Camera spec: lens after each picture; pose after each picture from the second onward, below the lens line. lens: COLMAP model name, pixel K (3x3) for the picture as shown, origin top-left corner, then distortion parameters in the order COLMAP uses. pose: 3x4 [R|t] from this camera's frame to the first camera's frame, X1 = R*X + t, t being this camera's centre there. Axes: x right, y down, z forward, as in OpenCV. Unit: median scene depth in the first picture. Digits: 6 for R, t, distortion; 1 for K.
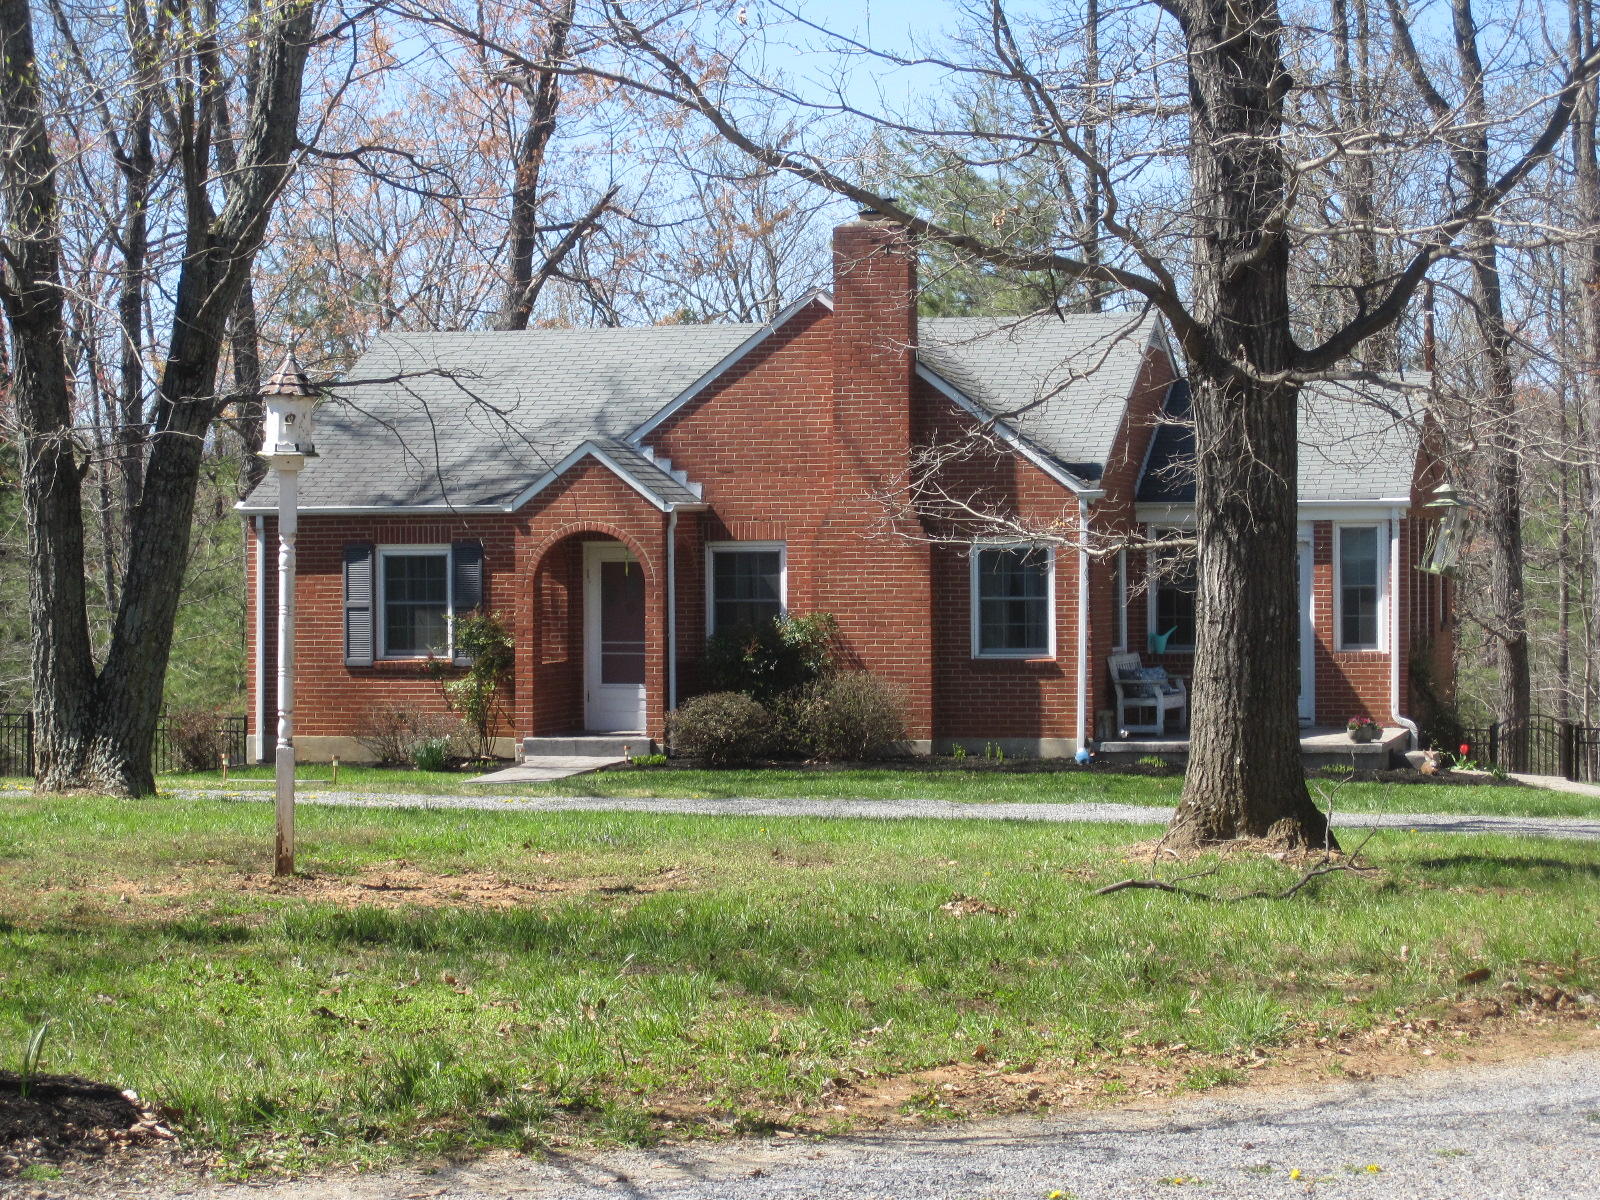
lens RADIAL K [[3785.7, 0, 794.1], [0, 3785.7, 600.2], [0, 0, 1]] dist [-0.096078, 0.000000]
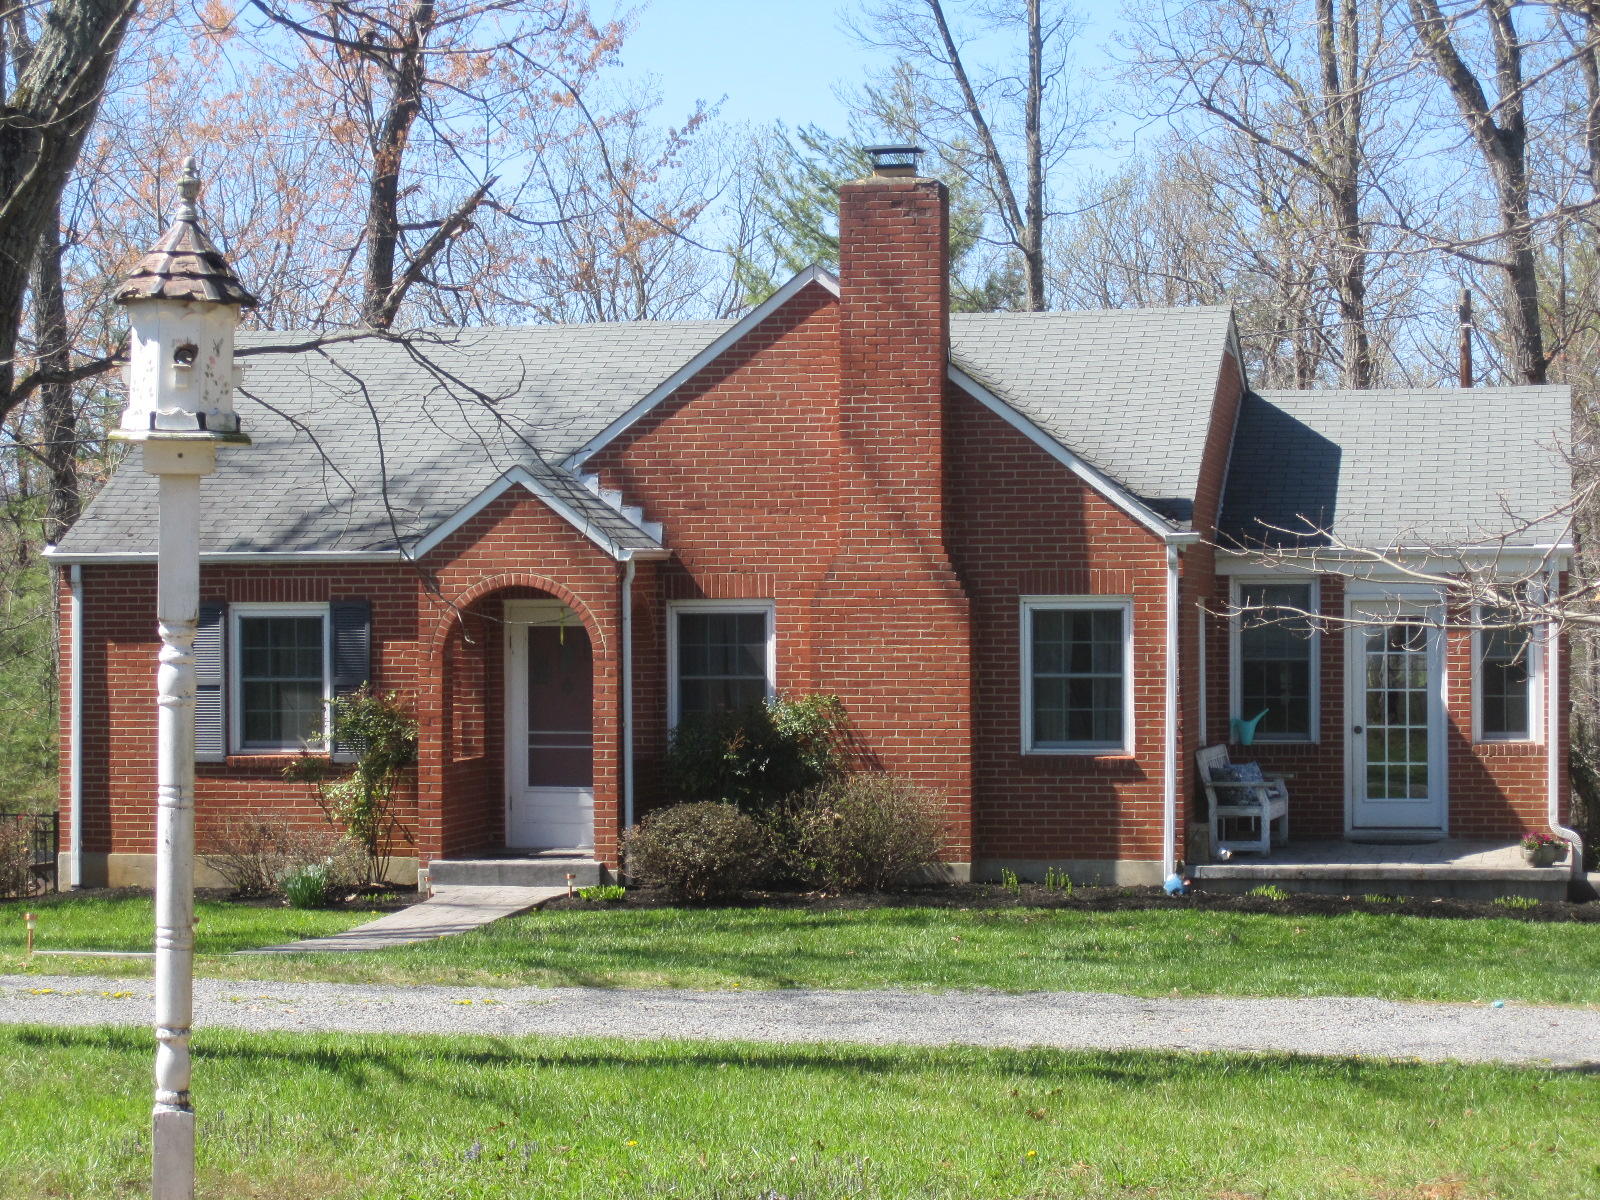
lens RADIAL K [[3785.7, 0, 808.6], [0, 3785.7, 599.8], [0, 0, 1]] dist [-0.096078, 0.000000]
pose [[0.998523, 0.001178, 0.054327, -0.037028], [-0.000520, 0.999926, -0.012124, -0.006420], [-0.054337, 0.012078, 0.998450, 0.244525]]
